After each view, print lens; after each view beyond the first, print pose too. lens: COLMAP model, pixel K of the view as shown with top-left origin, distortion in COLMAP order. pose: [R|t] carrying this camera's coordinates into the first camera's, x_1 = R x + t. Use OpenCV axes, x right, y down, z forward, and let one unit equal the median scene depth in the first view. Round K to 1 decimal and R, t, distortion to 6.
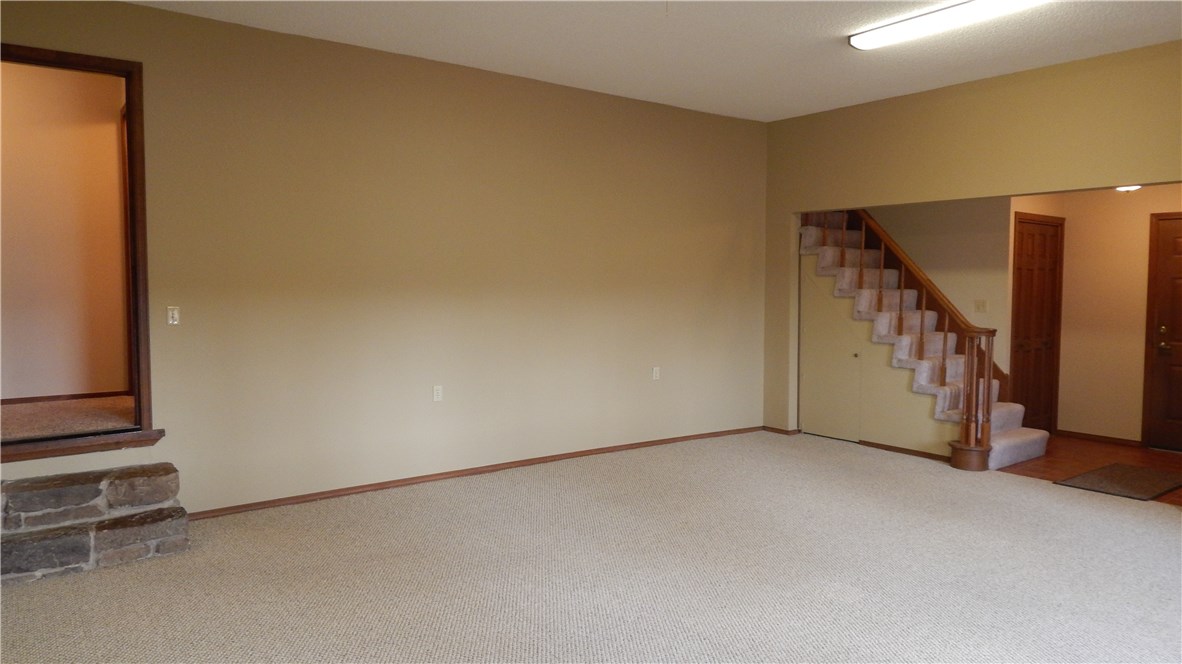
lens RADIAL K [[775.3, 0, 590.2], [0, 775.3, 330.9], [0, 0, 1]] dist [0.005014, -0.013284]
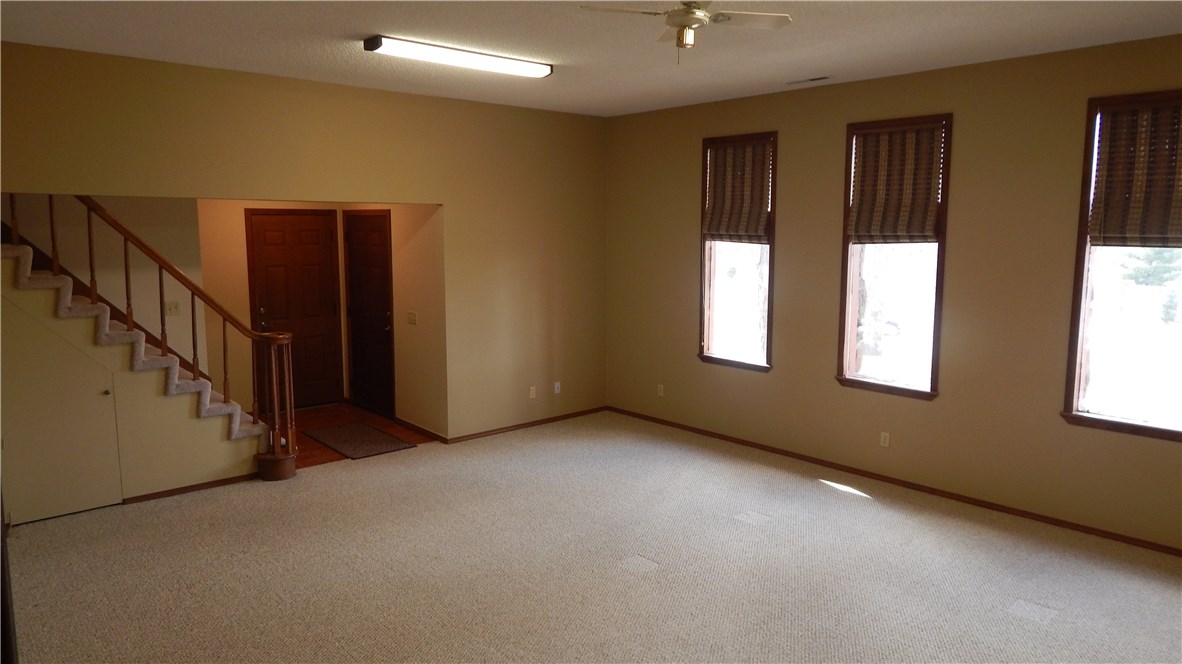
lens RADIAL K [[775.3, 0, 590.4], [0, 775.3, 322.6], [0, 0, 1]] dist [0.005014, -0.013284]
pose [[-0.076352, -0.131326, 0.988395, -0.454730], [0.059389, 0.988929, 0.135985, -0.117186], [-0.995311, 0.069083, -0.067708, 0.623911]]
